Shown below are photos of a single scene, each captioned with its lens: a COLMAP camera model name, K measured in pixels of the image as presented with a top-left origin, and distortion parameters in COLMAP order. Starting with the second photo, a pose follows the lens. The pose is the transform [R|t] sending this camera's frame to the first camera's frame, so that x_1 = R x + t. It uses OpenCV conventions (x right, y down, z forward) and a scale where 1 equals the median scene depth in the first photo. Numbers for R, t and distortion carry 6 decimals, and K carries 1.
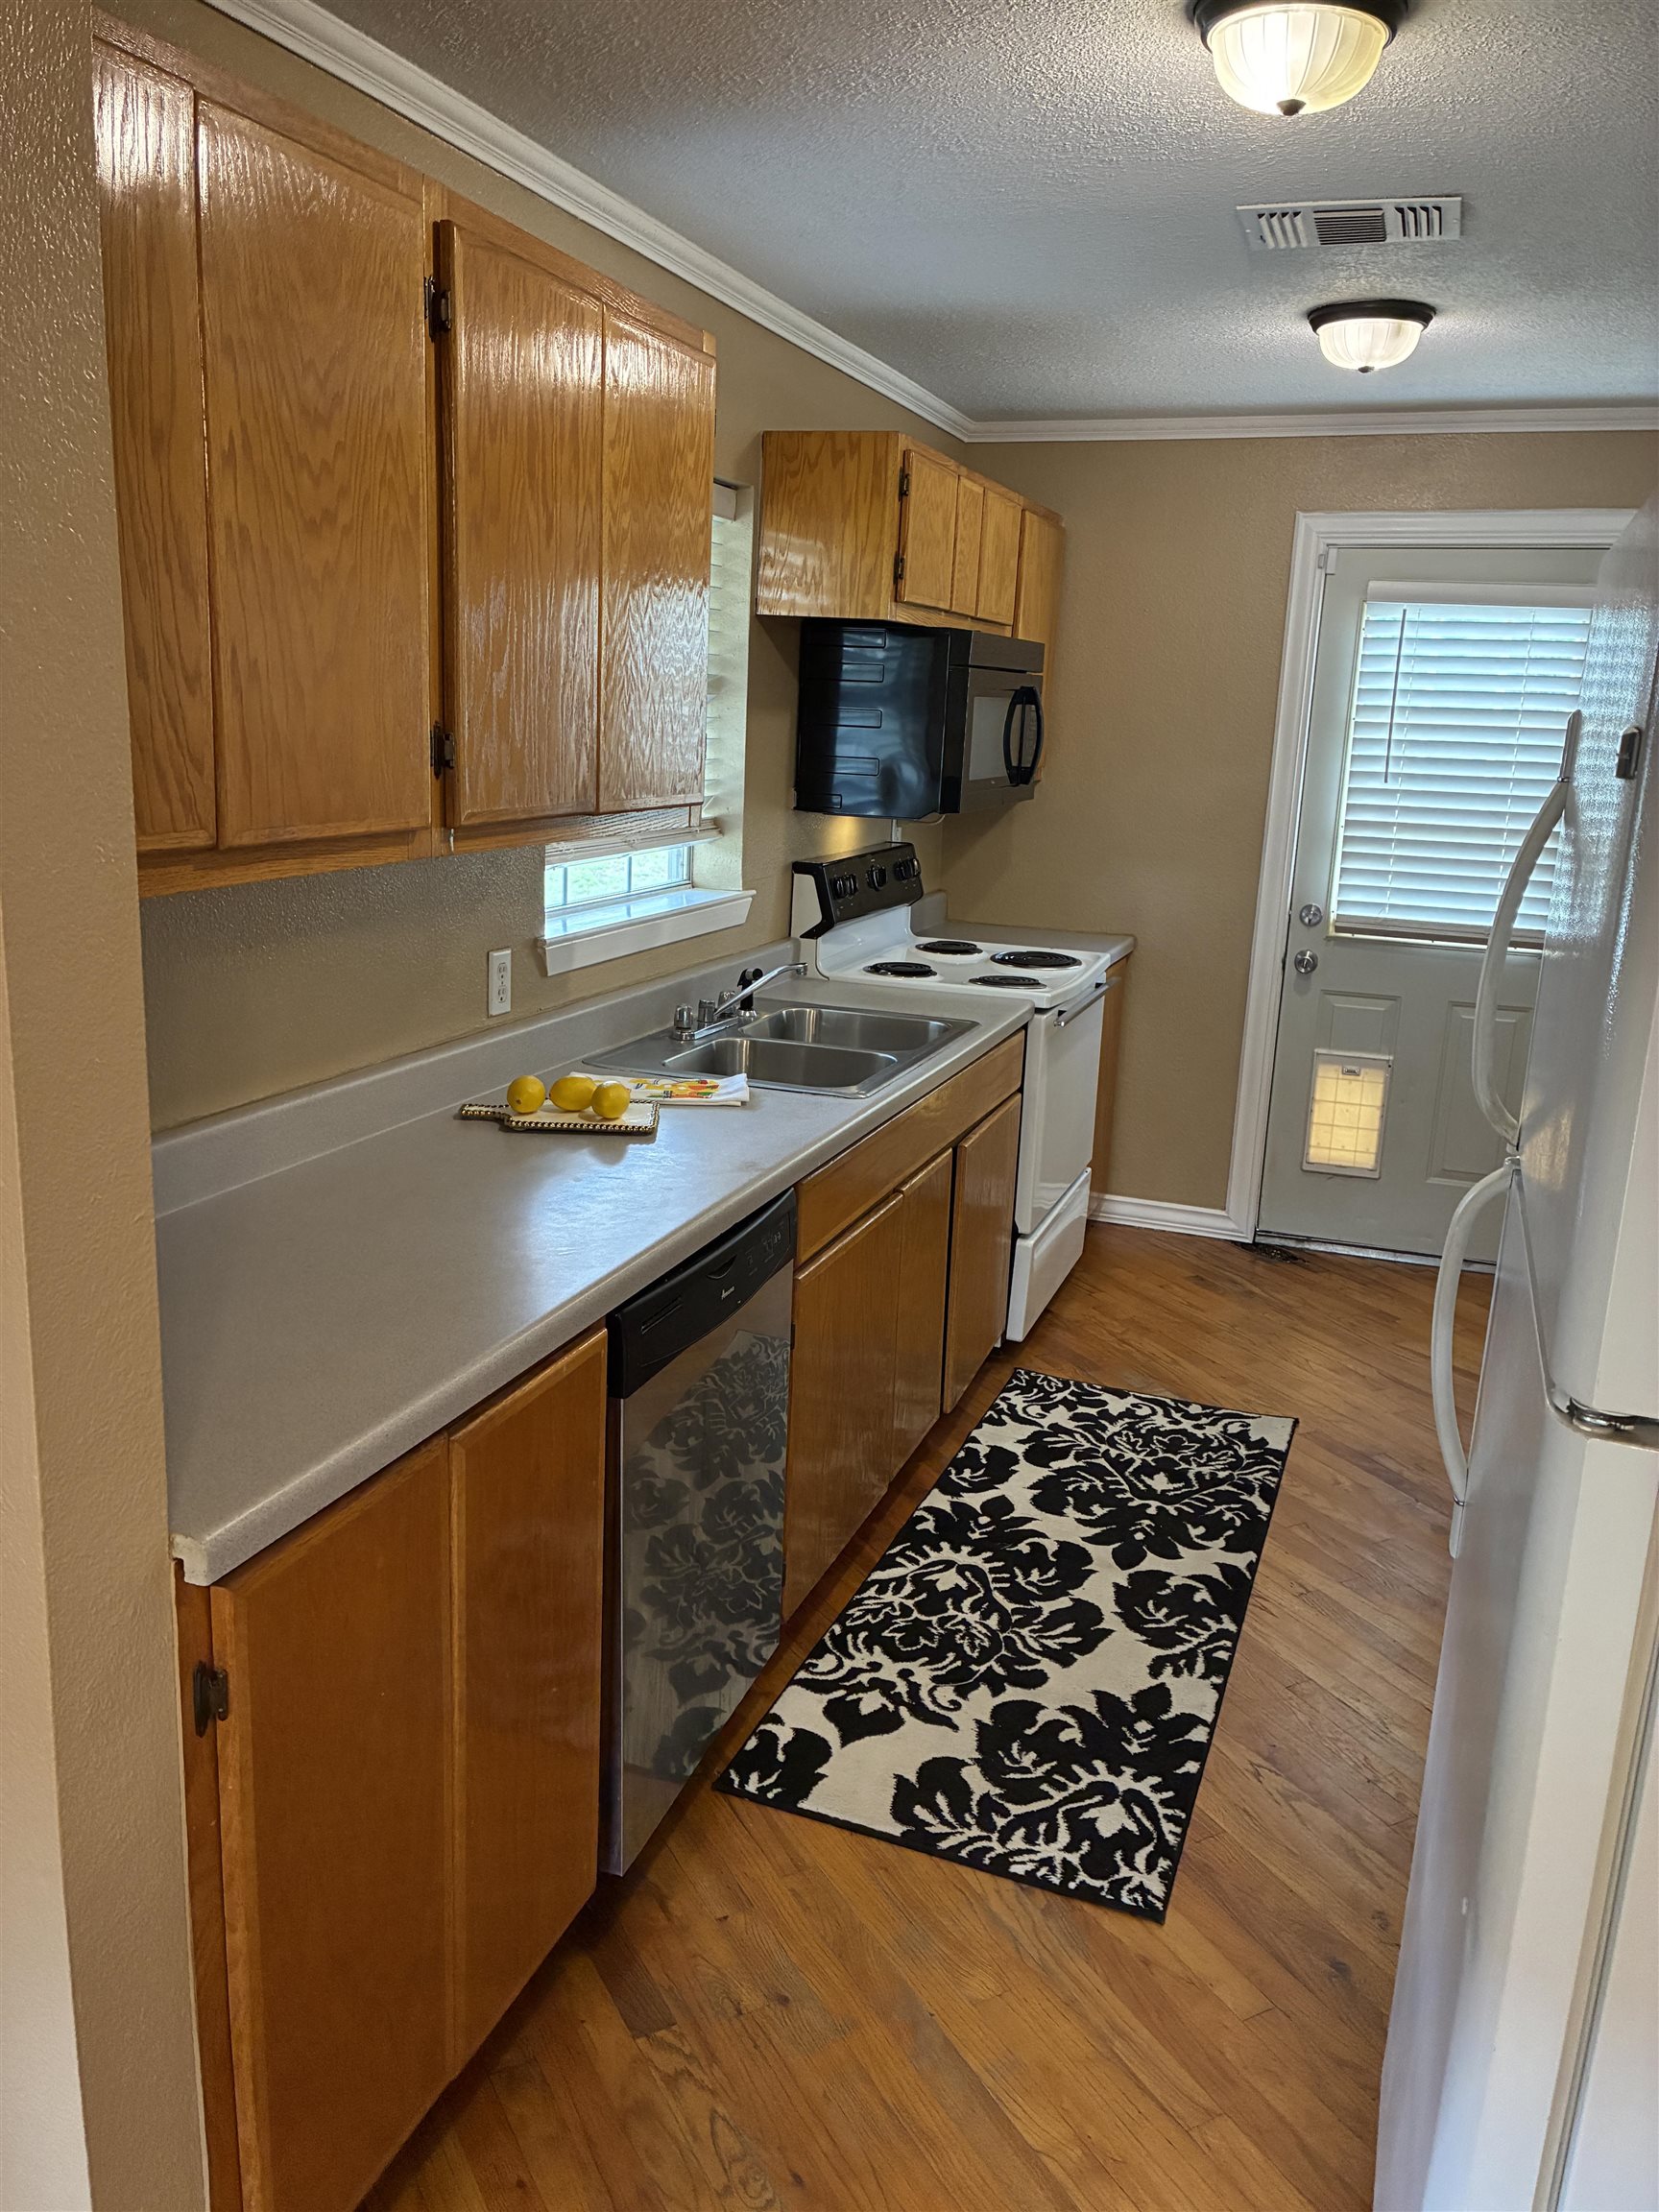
lens RADIAL K [[1673.5, 0, 867.7], [0, 1673.5, 1088.1], [0, 0, 1]] dist [0.061732, -0.075663]
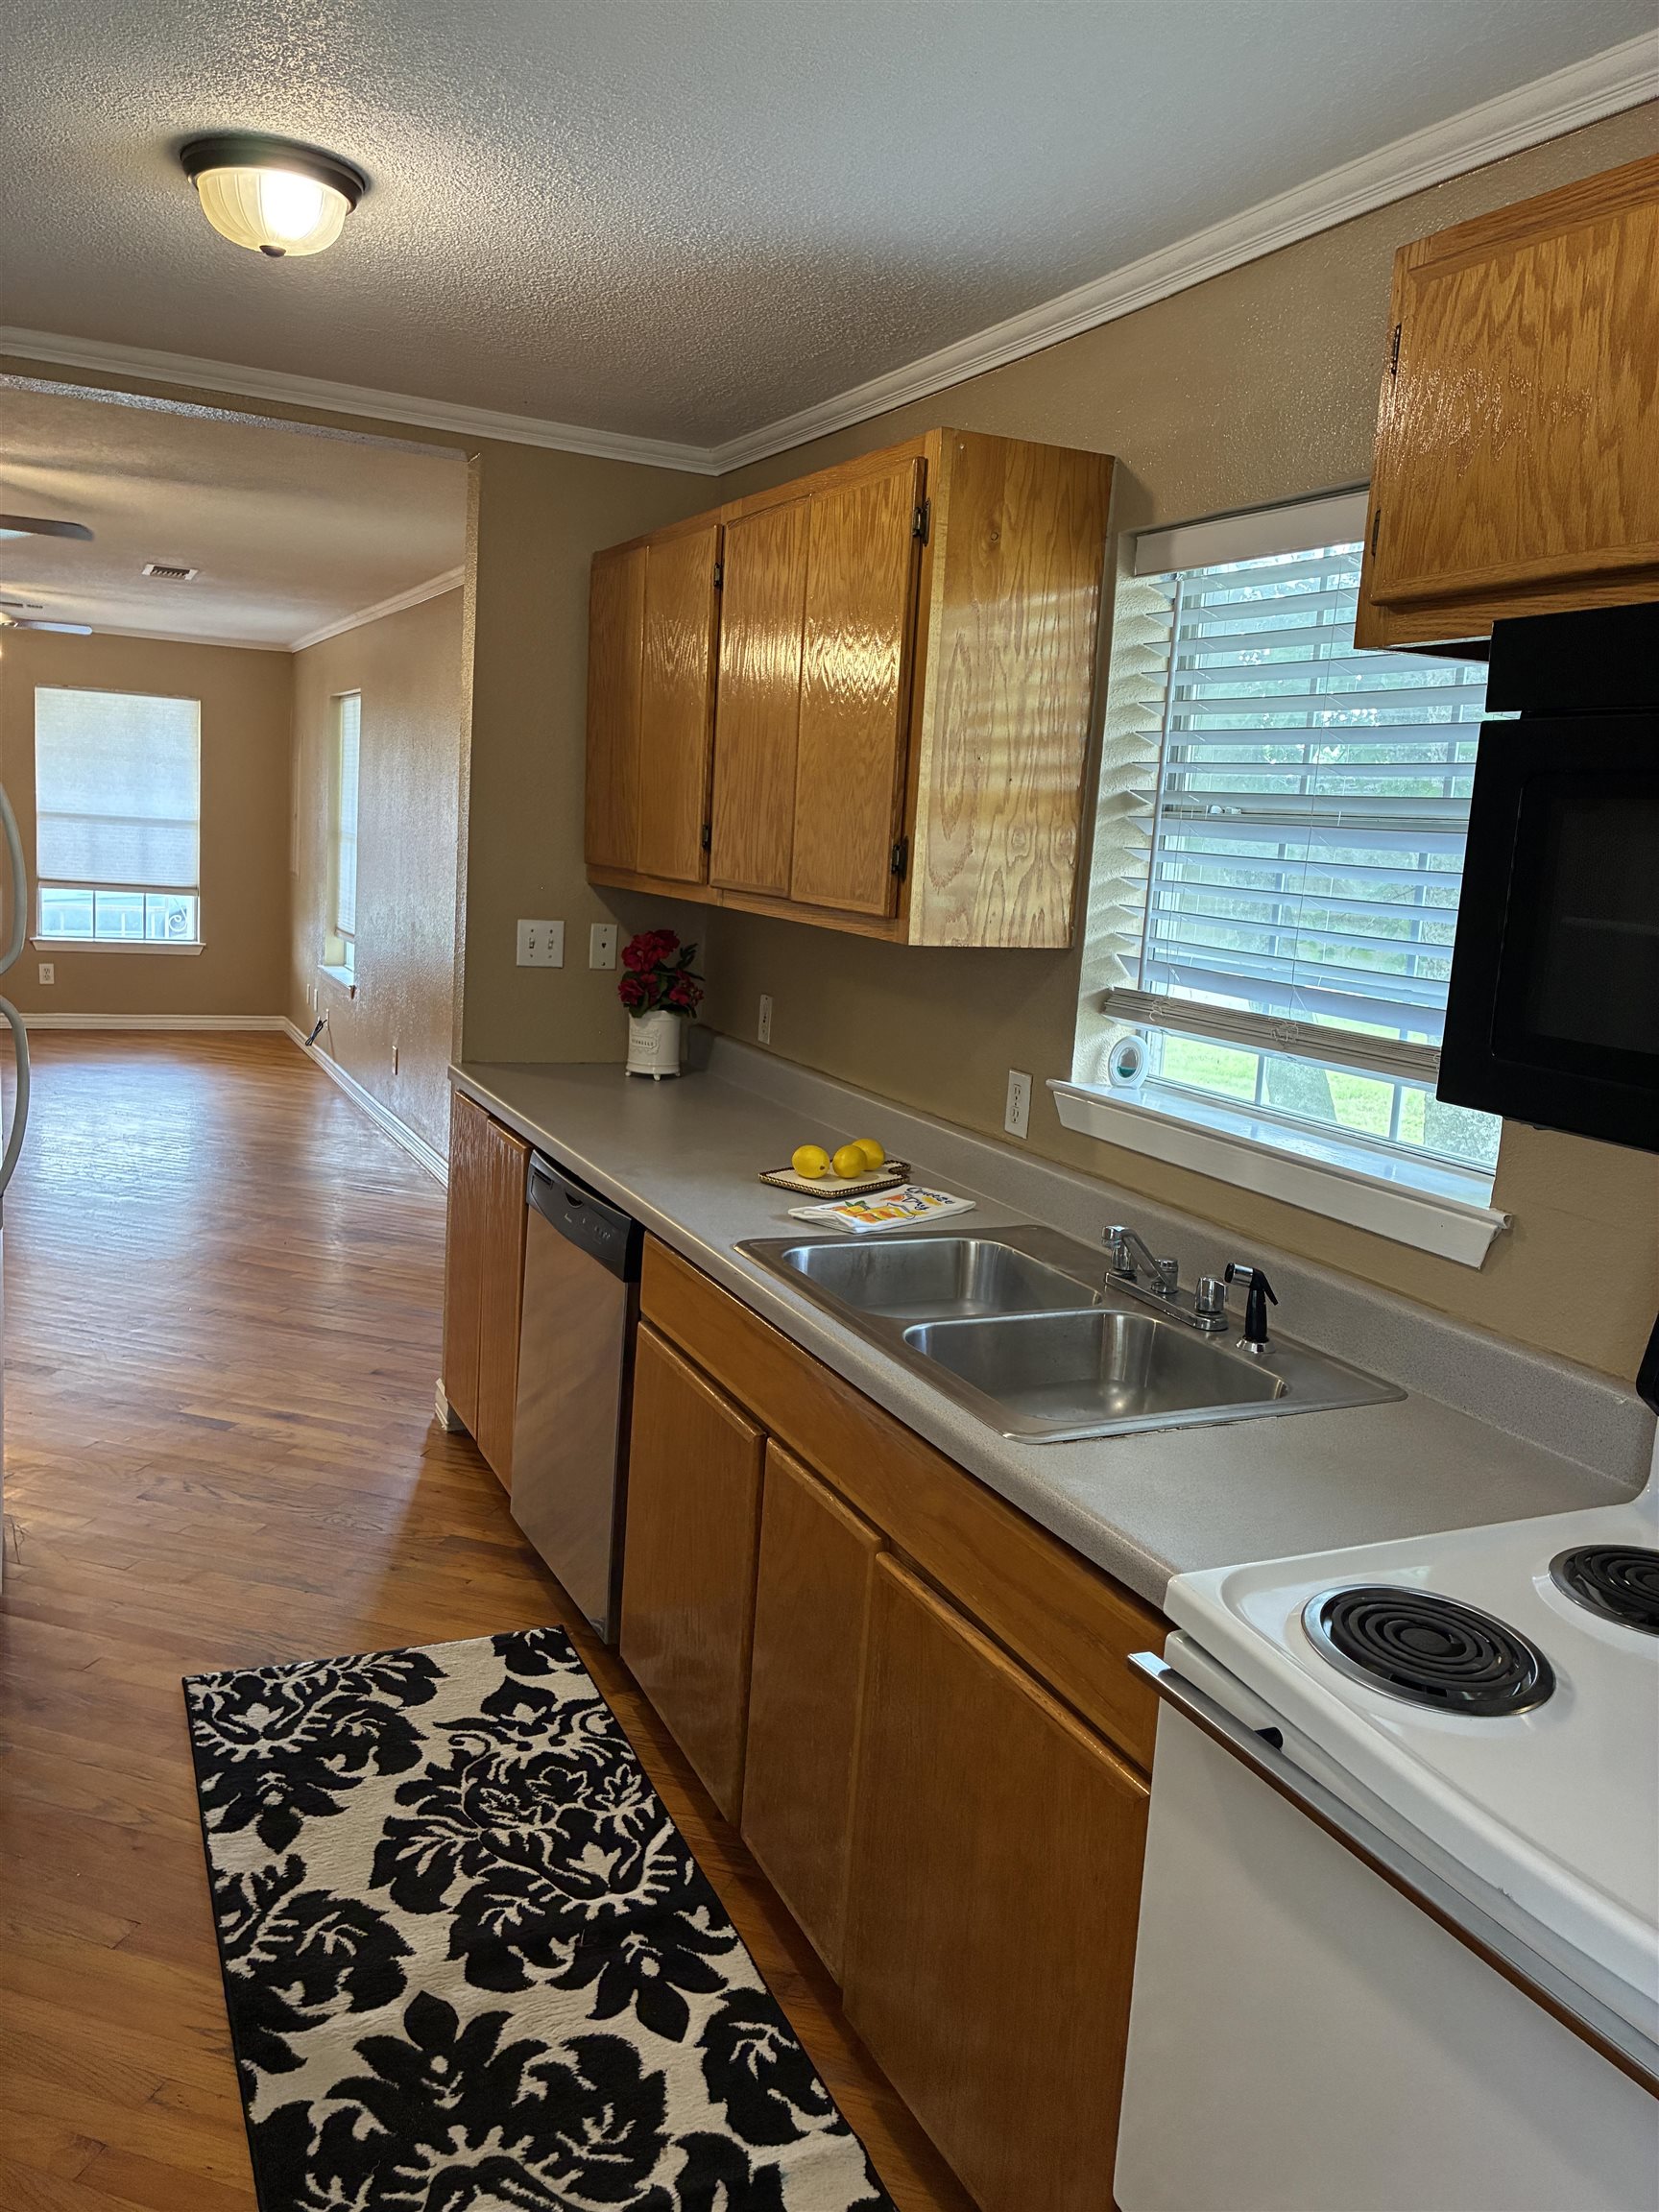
lens RADIAL K [[1673.5, 0, 822.8], [0, 1673.5, 1084.6], [0, 0, 1]] dist [0.061732, -0.075663]
pose [[-0.715711, 0.015959, -0.698215, 0.555109], [-0.251363, 0.926856, 0.278846, -0.317596], [0.651594, 0.375078, -0.659349, 1.544107]]
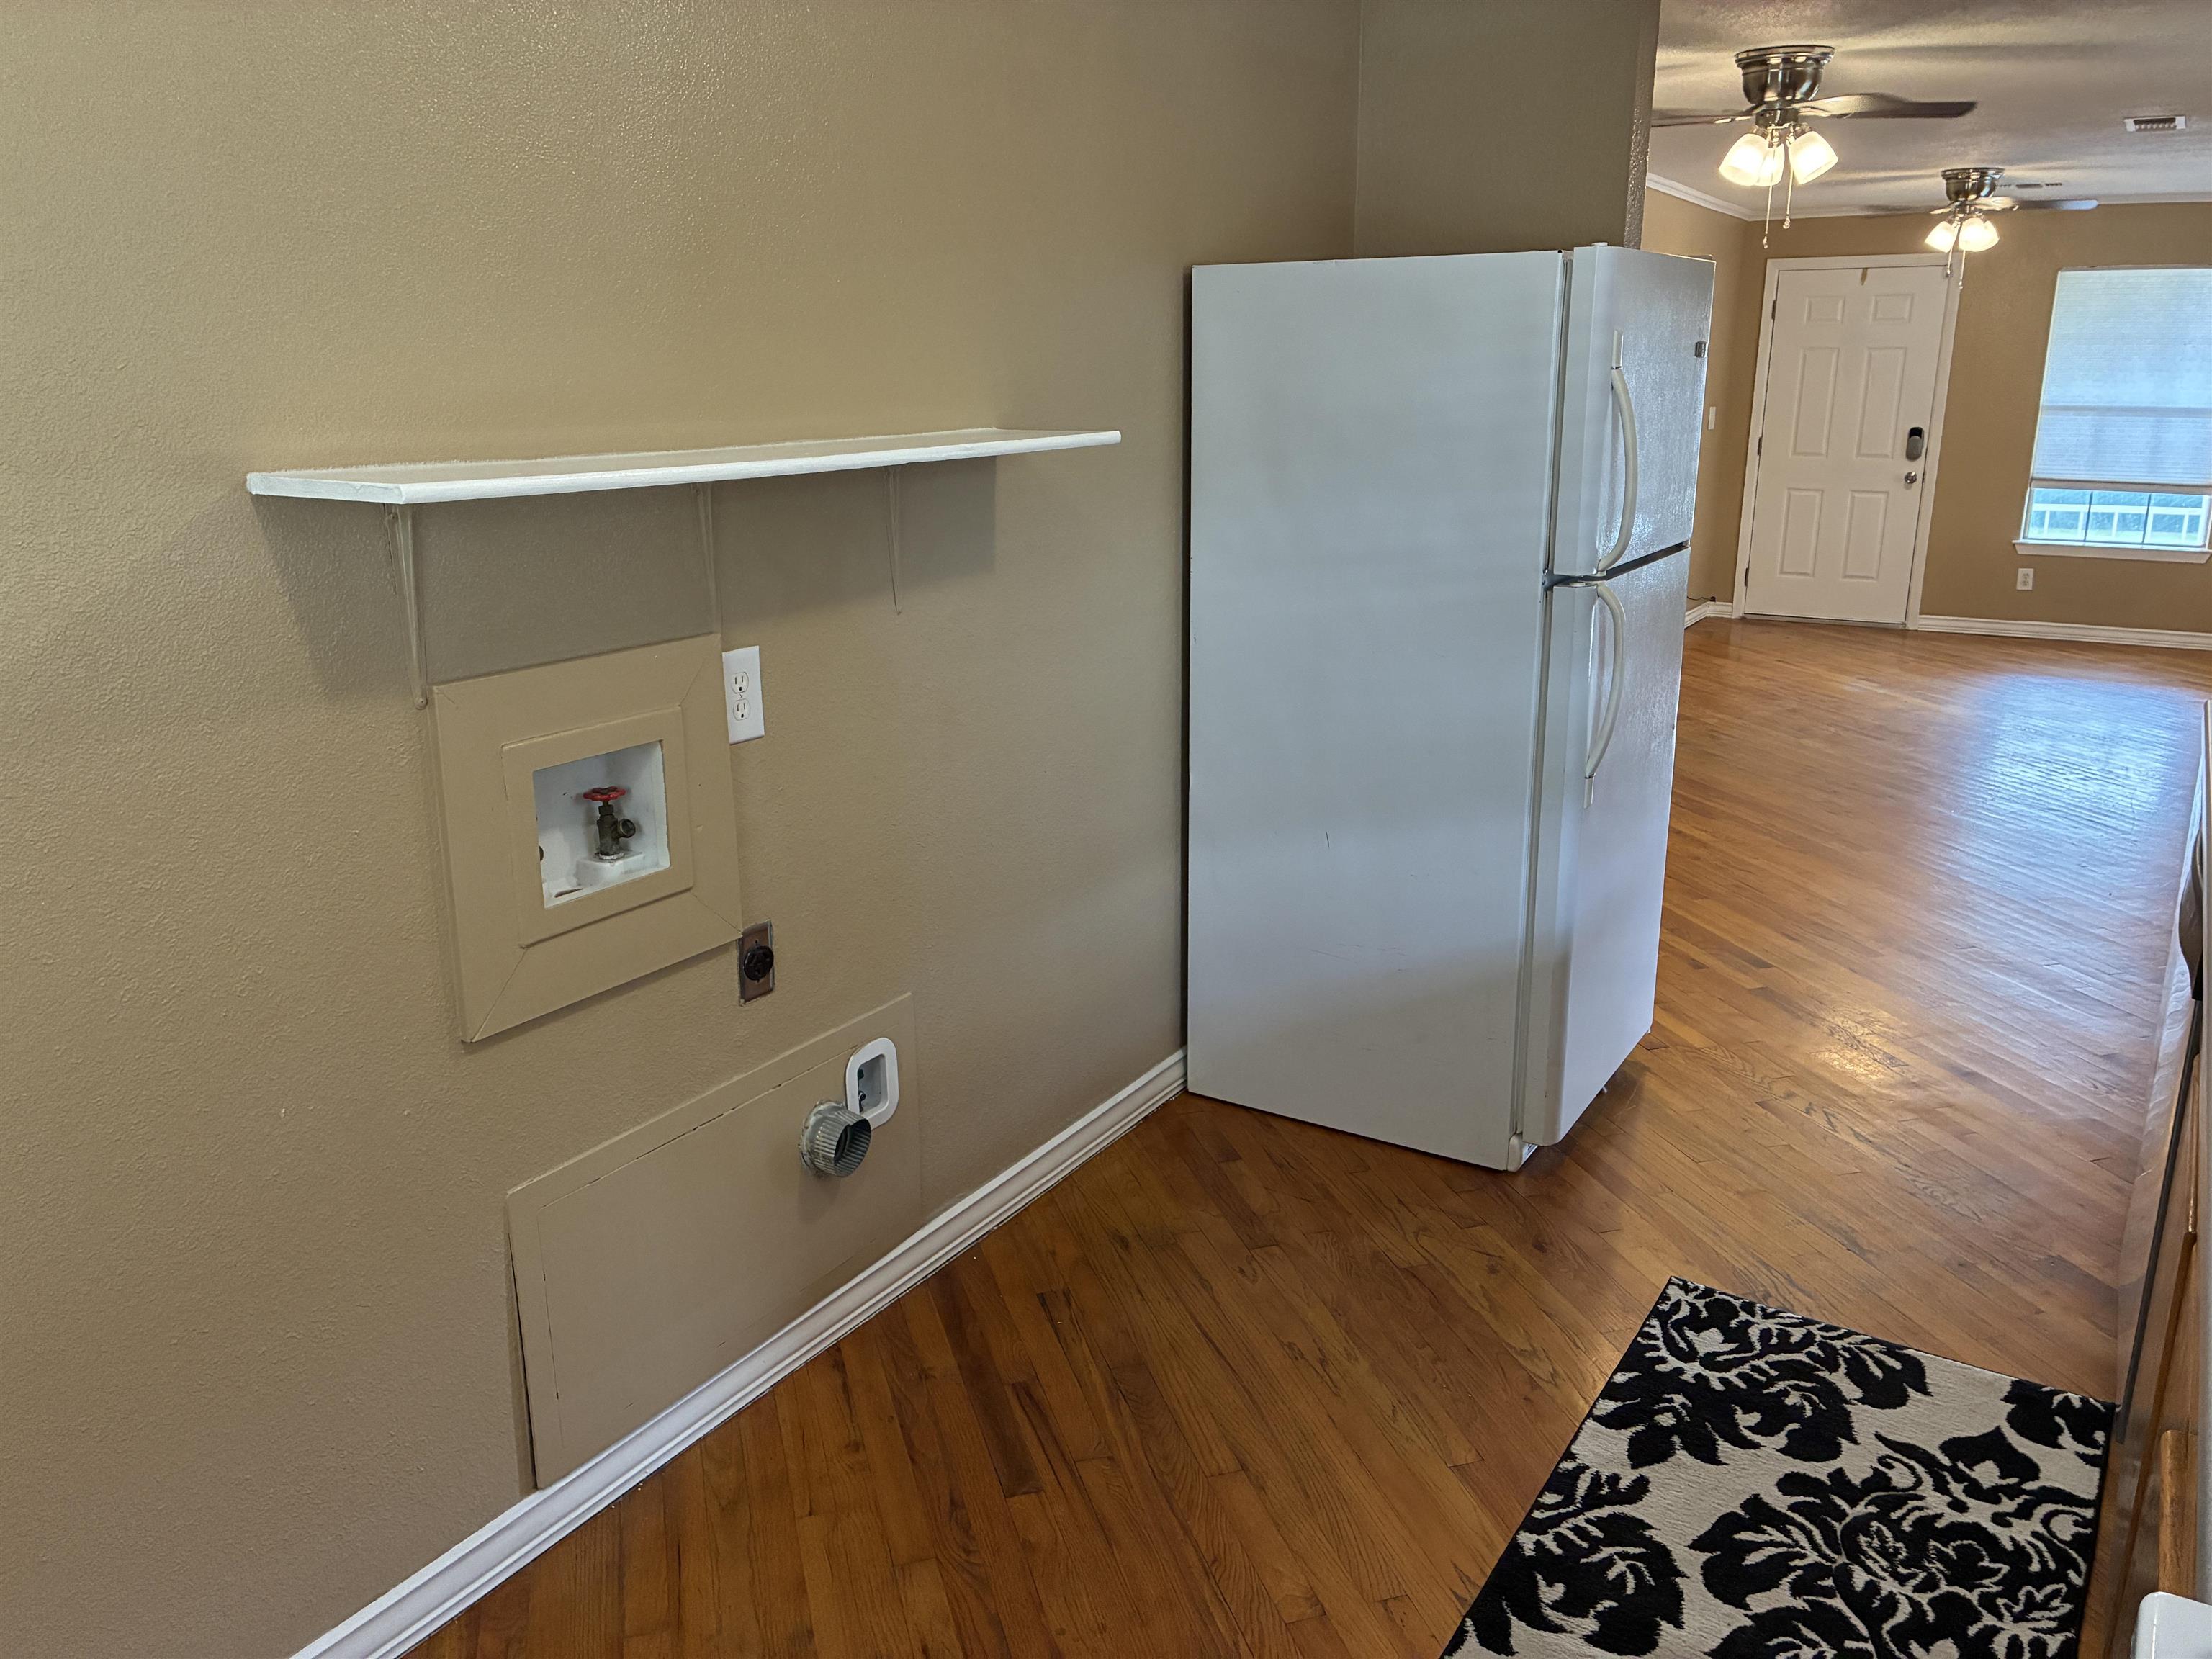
lens RADIAL K [[1673.5, 0, 1122.3], [0, 1673.5, 799.9], [0, 0, 1]] dist [0.061732, -0.075663]
pose [[-0.974025, -0.100275, 0.203025, 0.276332], [0.006665, 0.883518, 0.468349, -0.340054], [-0.226340, 0.457537, -0.859901, 1.575600]]
